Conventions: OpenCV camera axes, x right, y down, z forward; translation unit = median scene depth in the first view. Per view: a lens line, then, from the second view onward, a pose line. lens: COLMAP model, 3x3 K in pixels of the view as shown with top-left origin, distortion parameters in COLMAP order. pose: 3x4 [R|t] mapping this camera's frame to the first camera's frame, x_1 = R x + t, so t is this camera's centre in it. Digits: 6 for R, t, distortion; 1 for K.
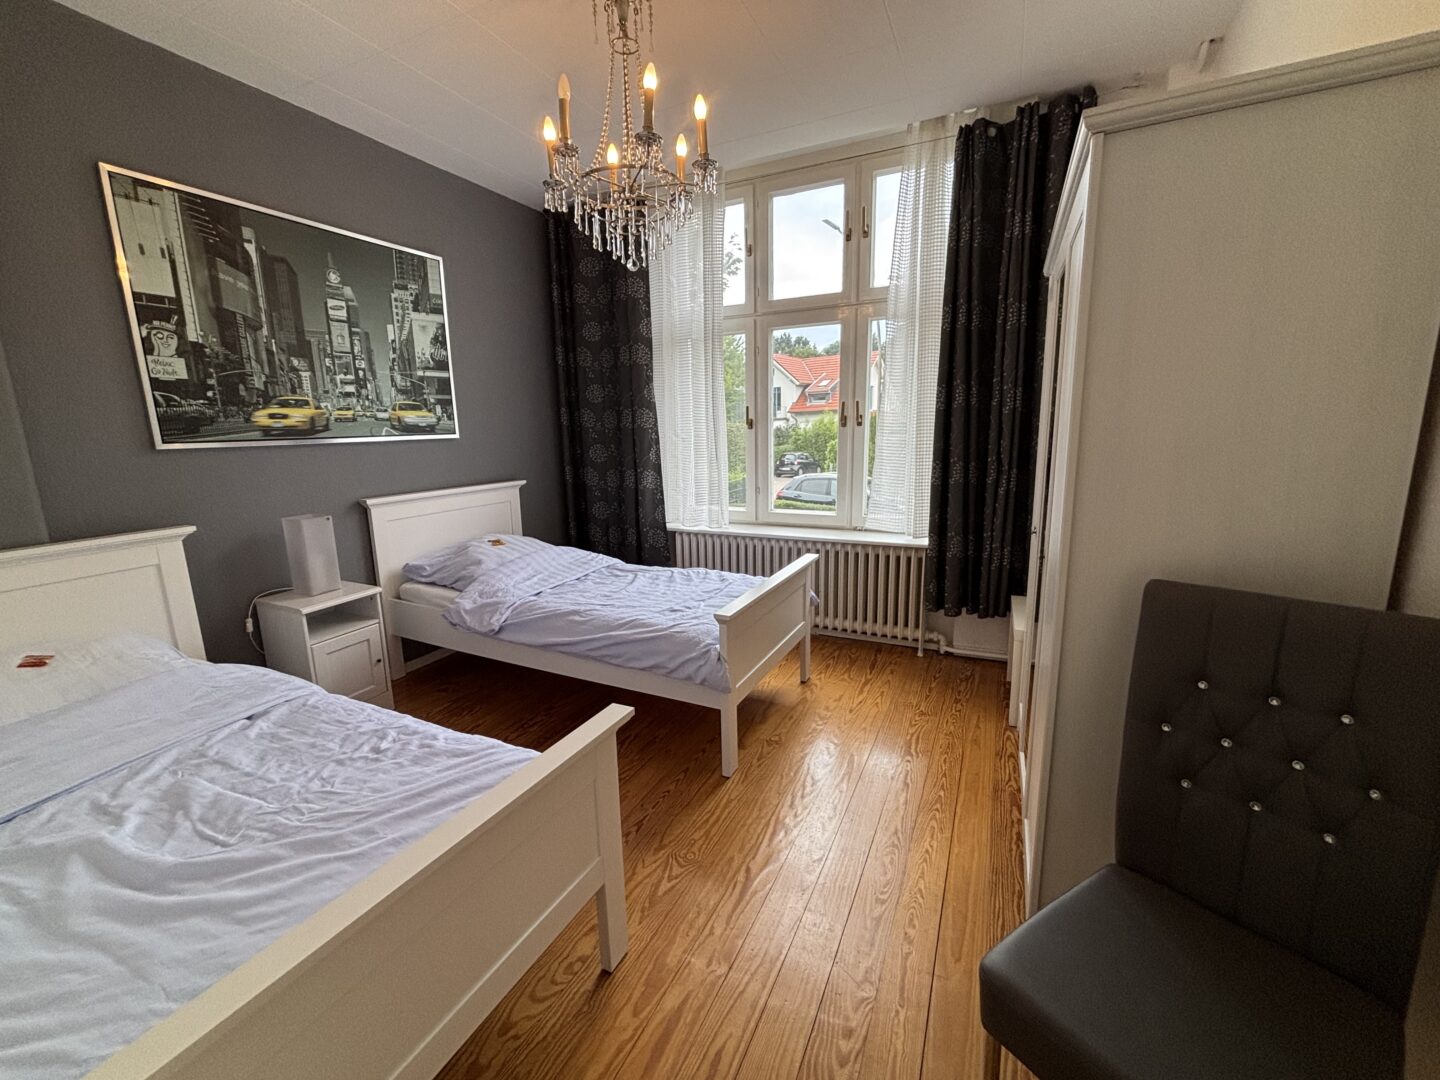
lens RADIAL K [[584.4, 0, 717.4], [0, 584.4, 532.9], [0, 0, 1]] dist [0.000260, -0.000968]
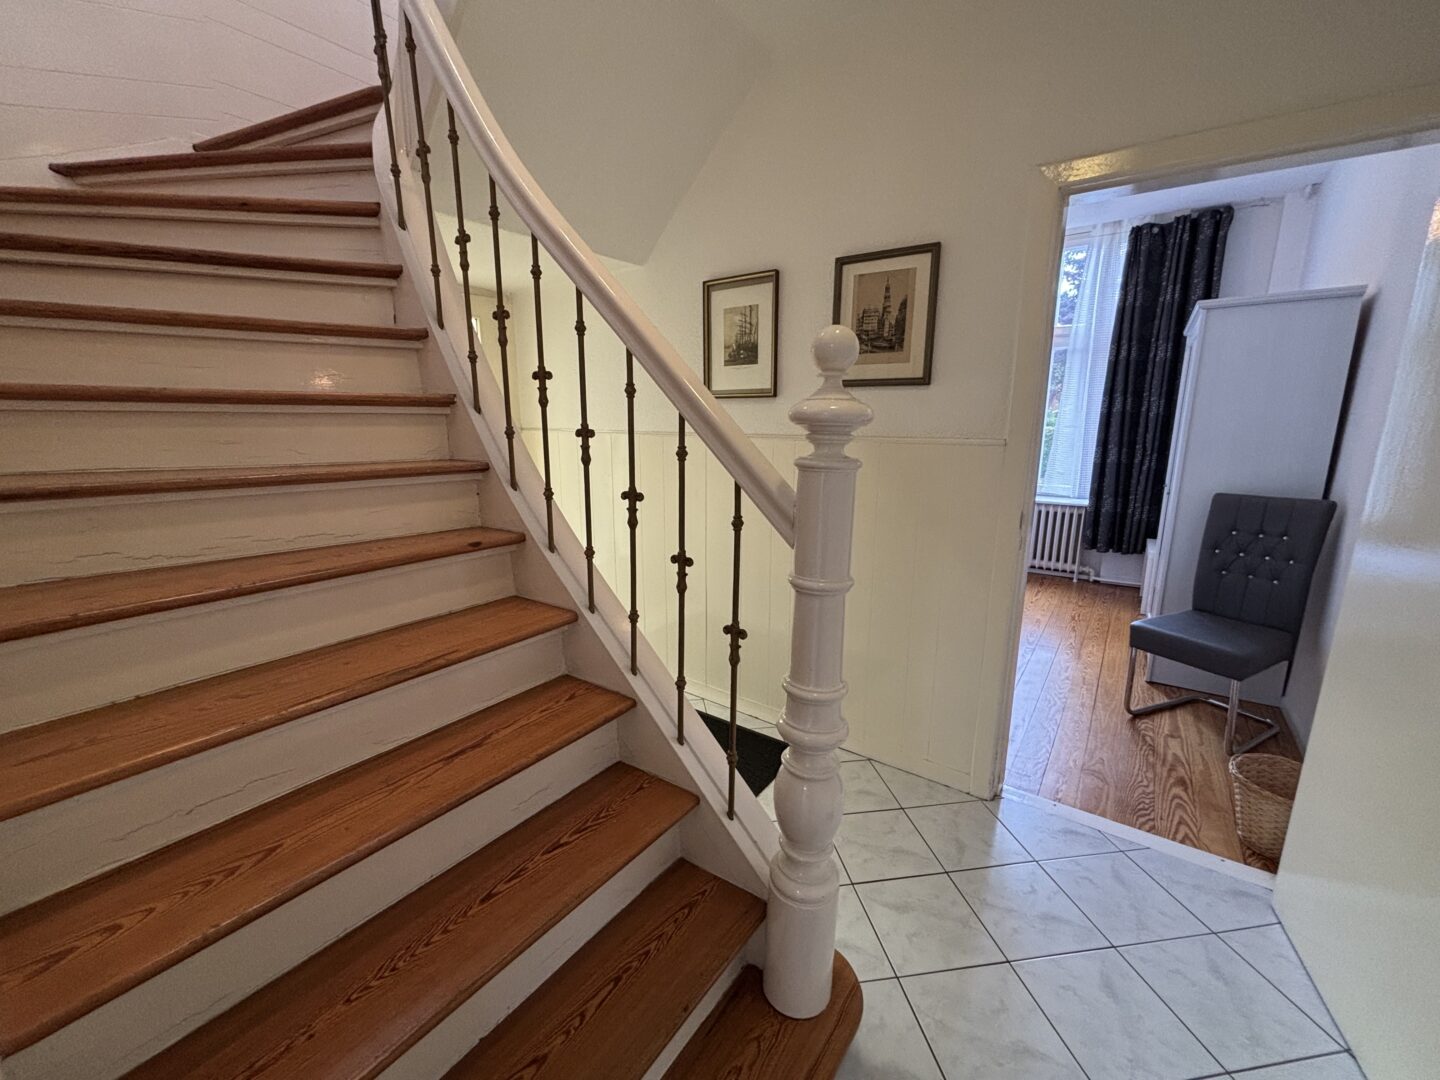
lens RADIAL K [[584.4, 0, 716.6], [0, 584.4, 547.2], [0, 0, 1]] dist [0.000260, -0.000968]
pose [[0.983822, 0.054282, -0.170728, -0.333262], [-0.049236, 0.998220, 0.033656, 0.134778], [0.172251, -0.024706, 0.984743, -0.682052]]
